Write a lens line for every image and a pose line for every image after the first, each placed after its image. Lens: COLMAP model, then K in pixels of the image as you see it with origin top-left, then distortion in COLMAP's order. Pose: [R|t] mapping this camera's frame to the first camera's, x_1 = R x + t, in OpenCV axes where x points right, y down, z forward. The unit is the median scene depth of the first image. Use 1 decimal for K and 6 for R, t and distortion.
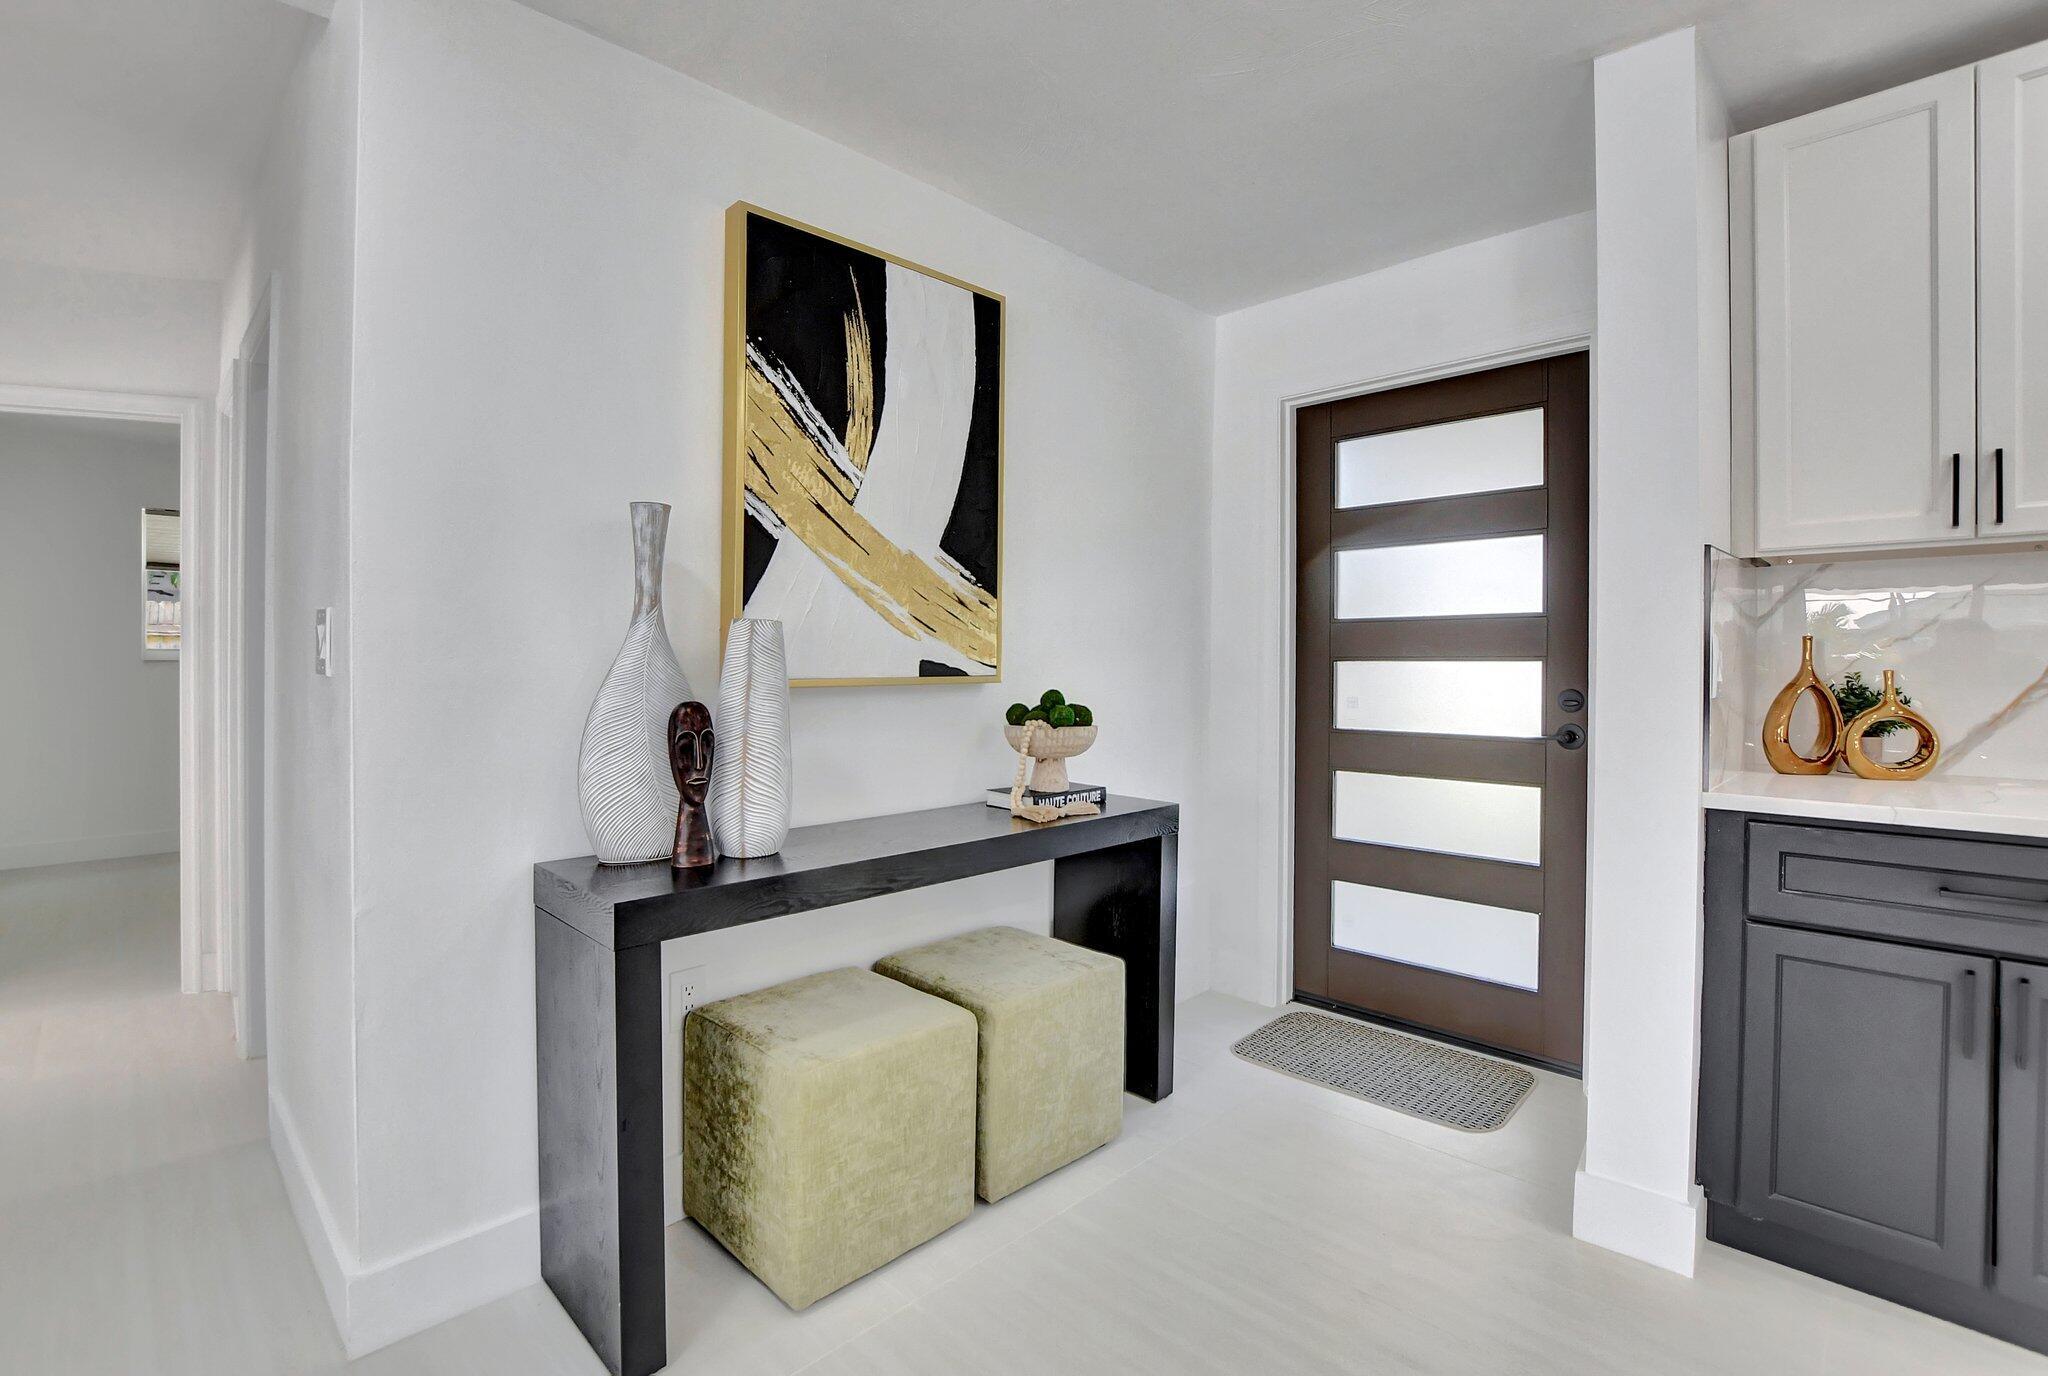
lens RADIAL K [[922.9, 0, 1025.7], [0, 922.9, 662.6], [0, 0, 1]] dist [-0.026006, 0.000254]
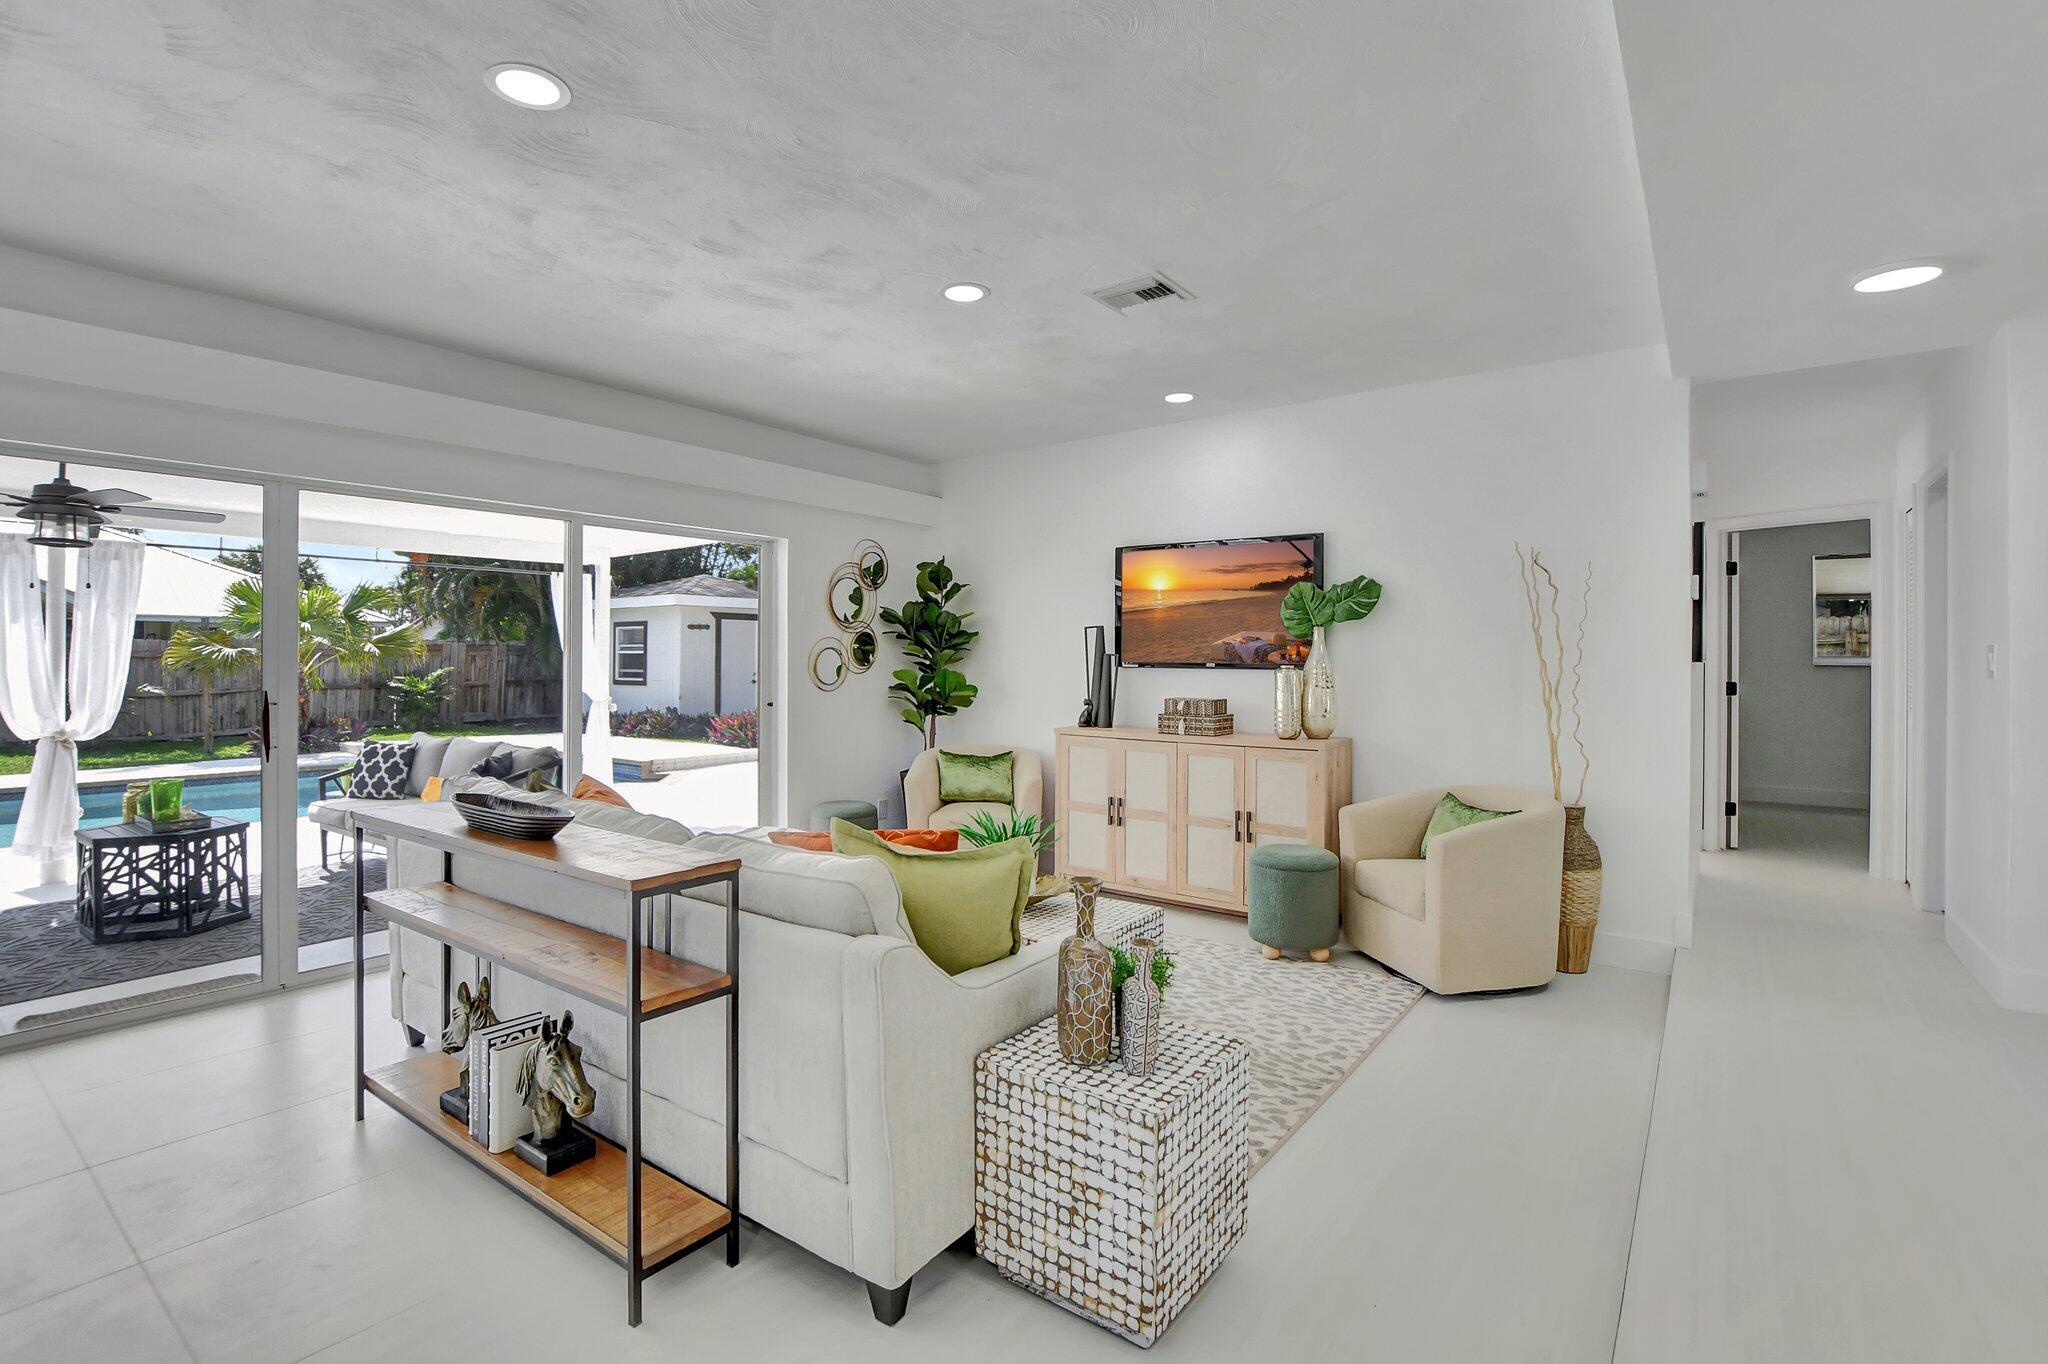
lens RADIAL K [[951.4, 0, 993.2], [0, 951.4, 665.3], [0, 0, 1]] dist [-0.033025, -0.000176]
pose [[0.120886, 0.004694, -0.992655, 0.775617], [-0.005997, 0.999974, 0.003999, -0.007138], [0.992648, 0.005470, 0.120911, -1.169665]]
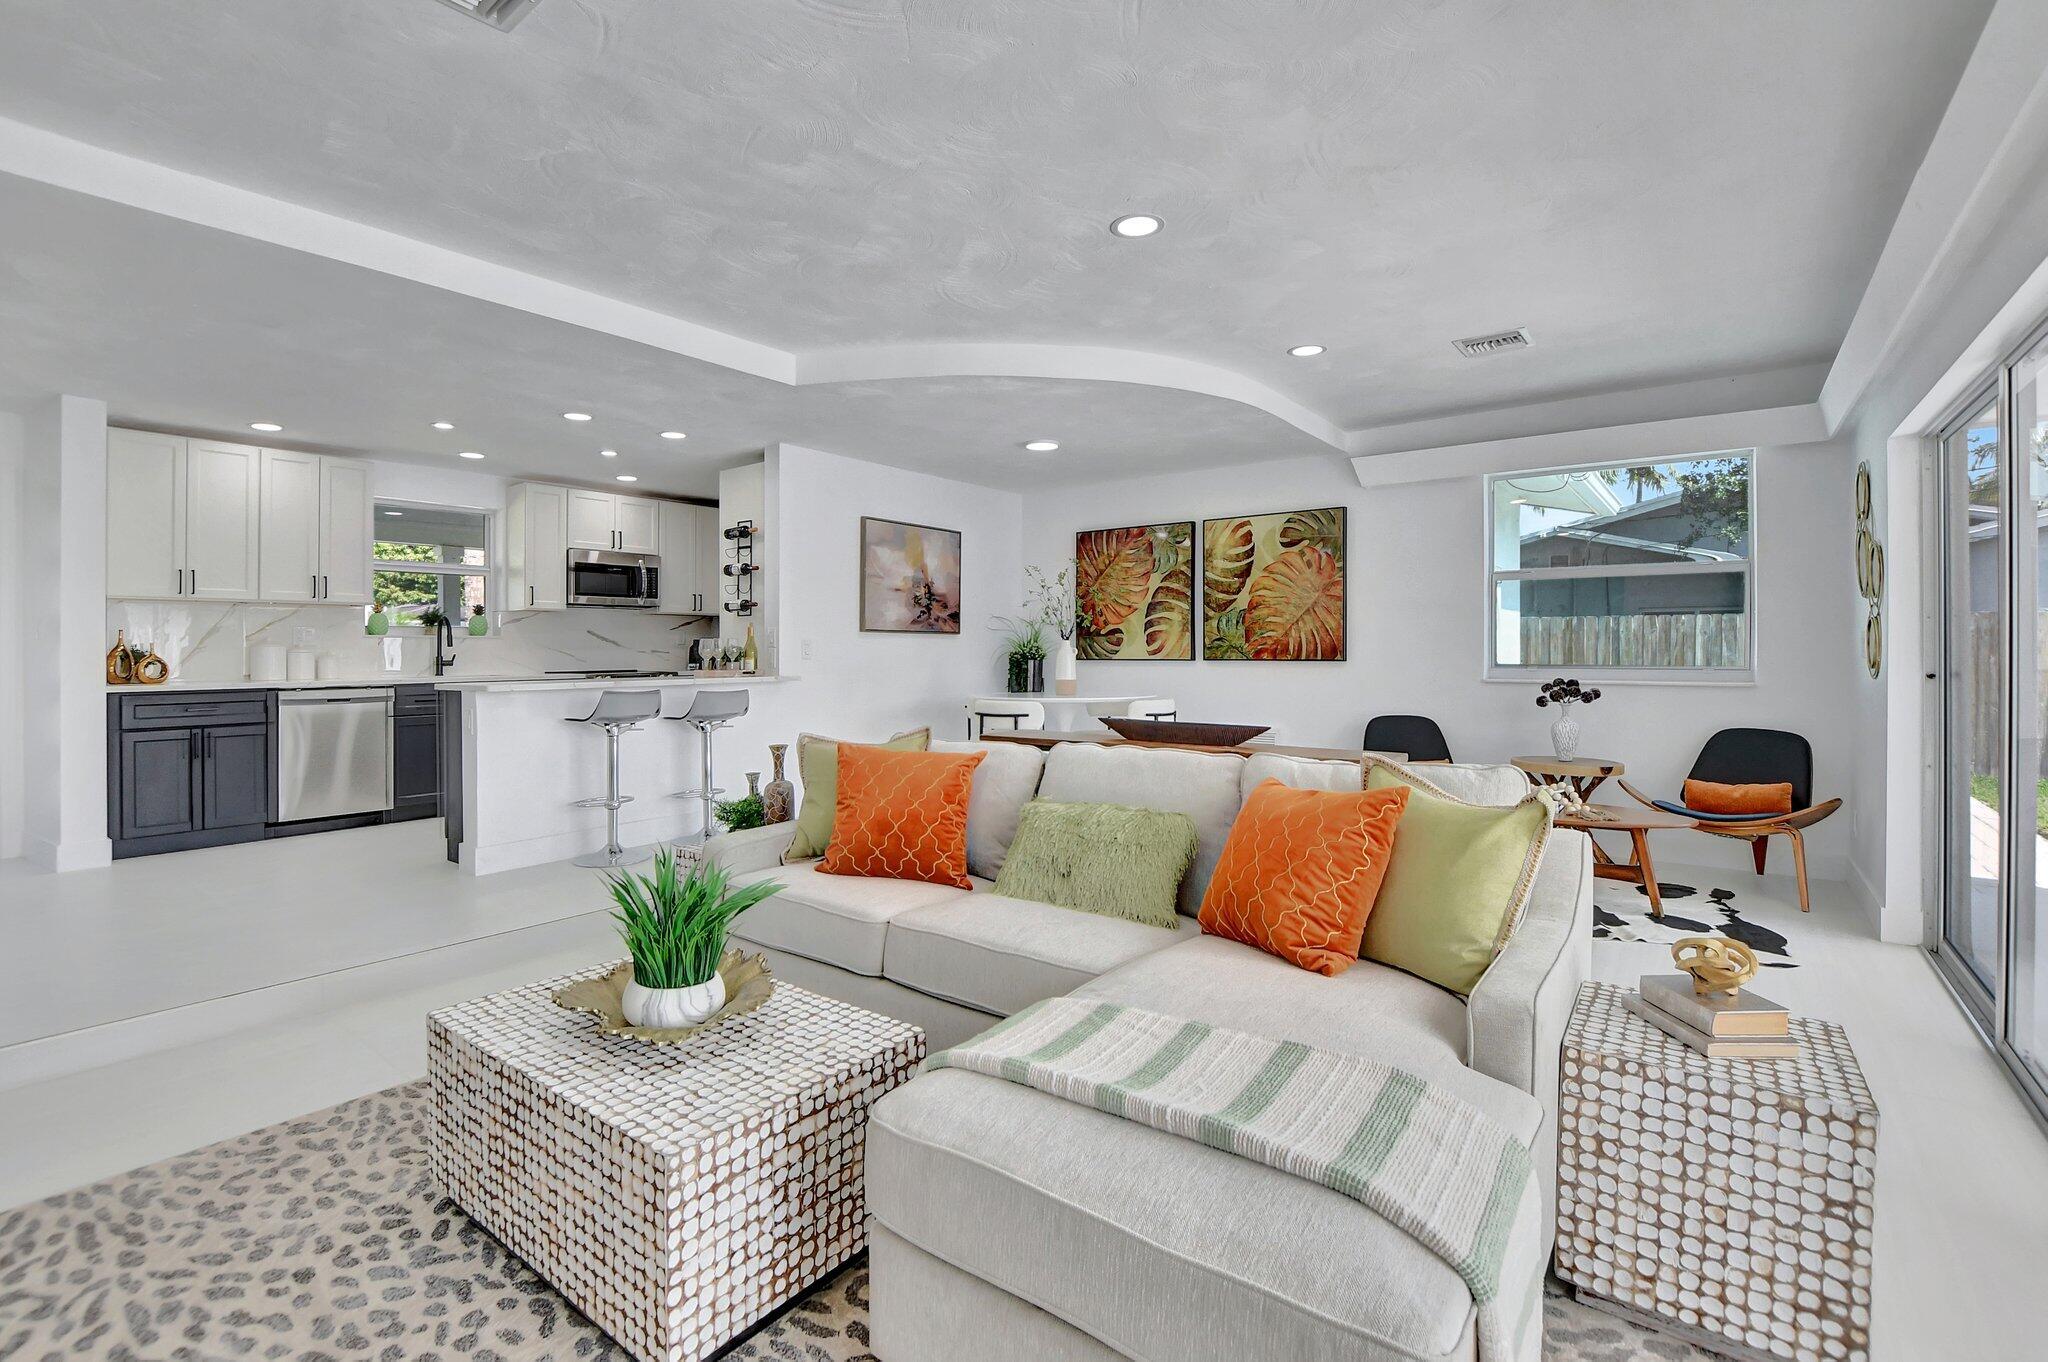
lens RADIAL K [[911.0, 0, 994.7], [0, 911.0, 671.9], [0, 0, 1]] dist [-0.035837, 0.000622]
pose [[-0.108833, -0.026237, 0.993714, -1.850032], [0.010079, 0.999571, 0.027496, 0.043887], [-0.994009, 0.013008, -0.108522, -1.169789]]
